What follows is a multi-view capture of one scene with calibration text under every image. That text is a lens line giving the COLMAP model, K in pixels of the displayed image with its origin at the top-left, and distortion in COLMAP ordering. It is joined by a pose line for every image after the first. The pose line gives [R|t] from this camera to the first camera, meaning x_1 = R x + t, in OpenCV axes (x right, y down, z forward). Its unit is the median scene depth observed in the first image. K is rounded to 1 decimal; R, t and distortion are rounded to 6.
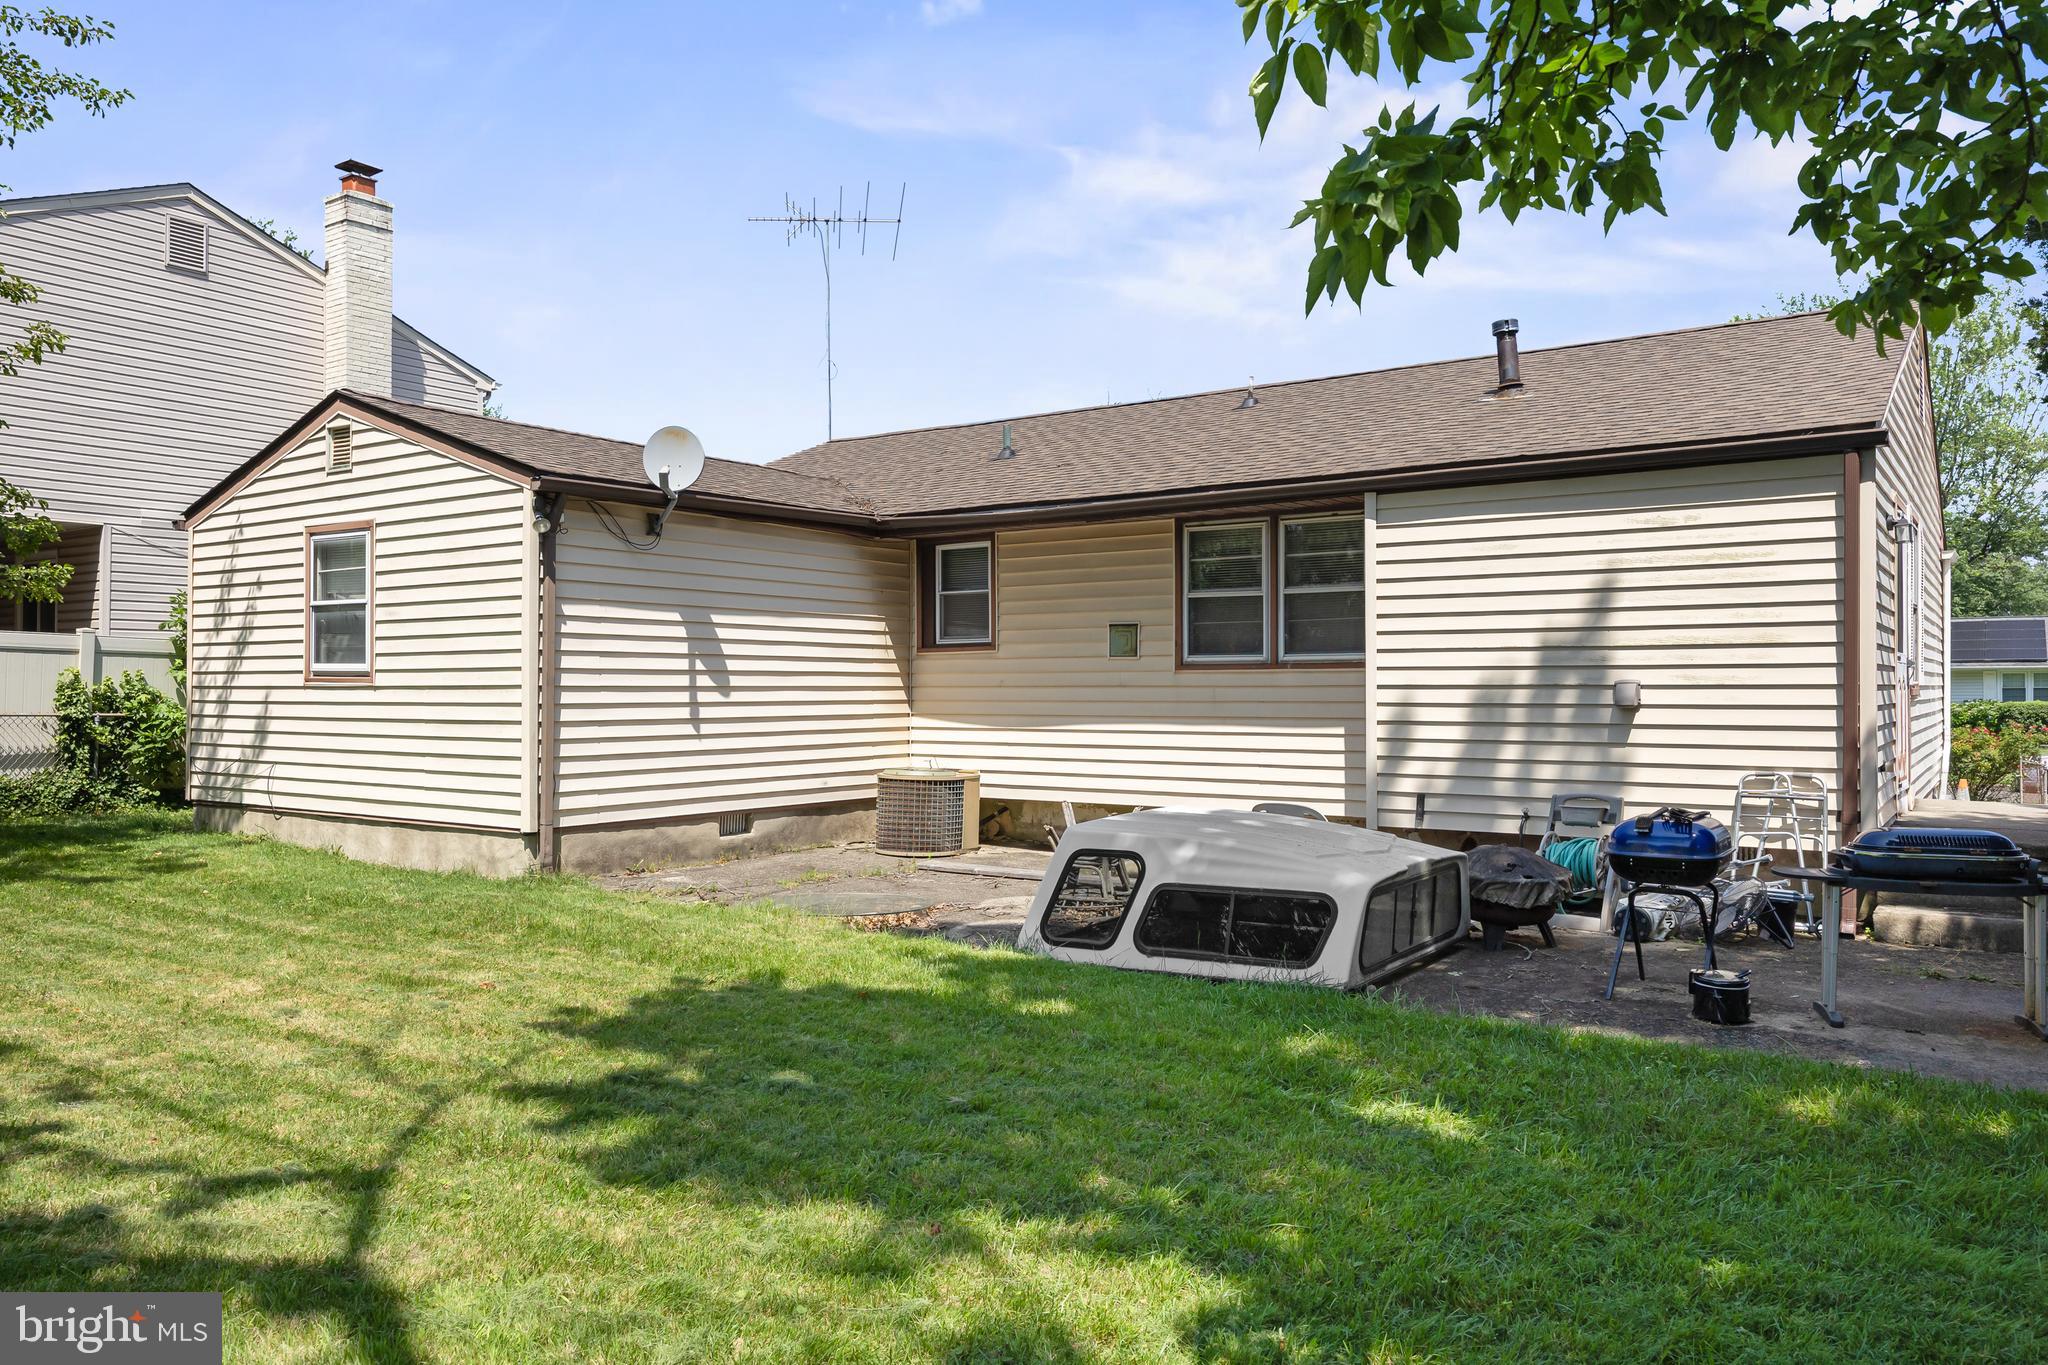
lens RADIAL K [[1455.4, 0, 1023.1], [0, 1455.4, 682.2], [0, 0, 1]] dist [-0.010444, 0.000417]
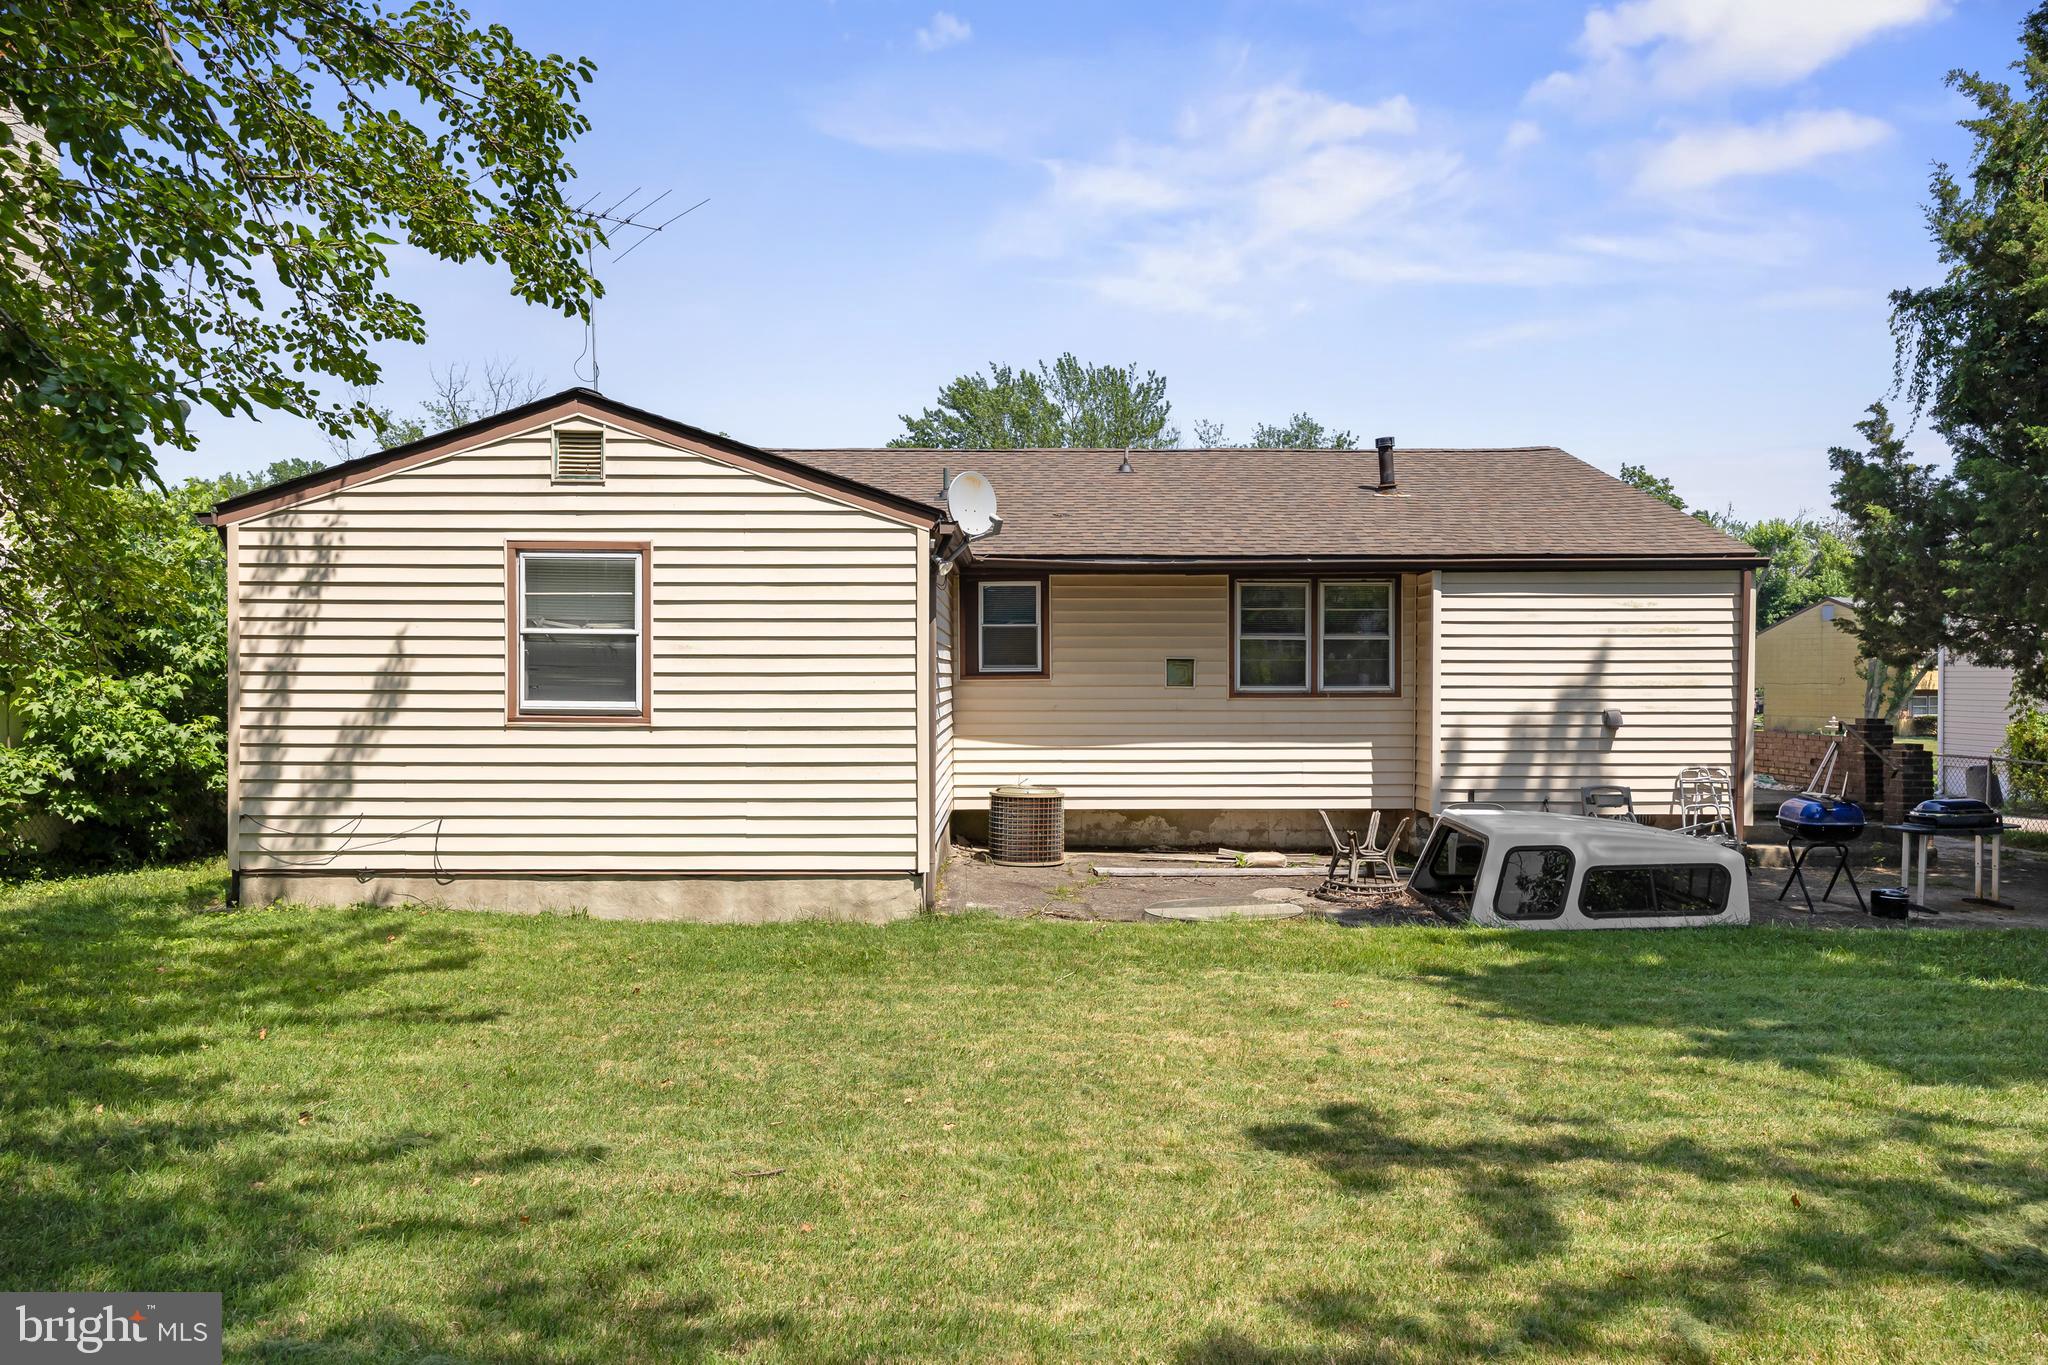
lens RADIAL K [[1365.1, 0, 1023.5], [0, 1365.1, 684.2], [0, 0, 1]] dist [-0.008767, -0.000489]
pose [[0.809949, -0.003624, 0.586489, -0.755109], [-0.002723, 0.999947, 0.009939, -0.032620], [-0.586494, -0.009647, 0.809896, 0.176931]]
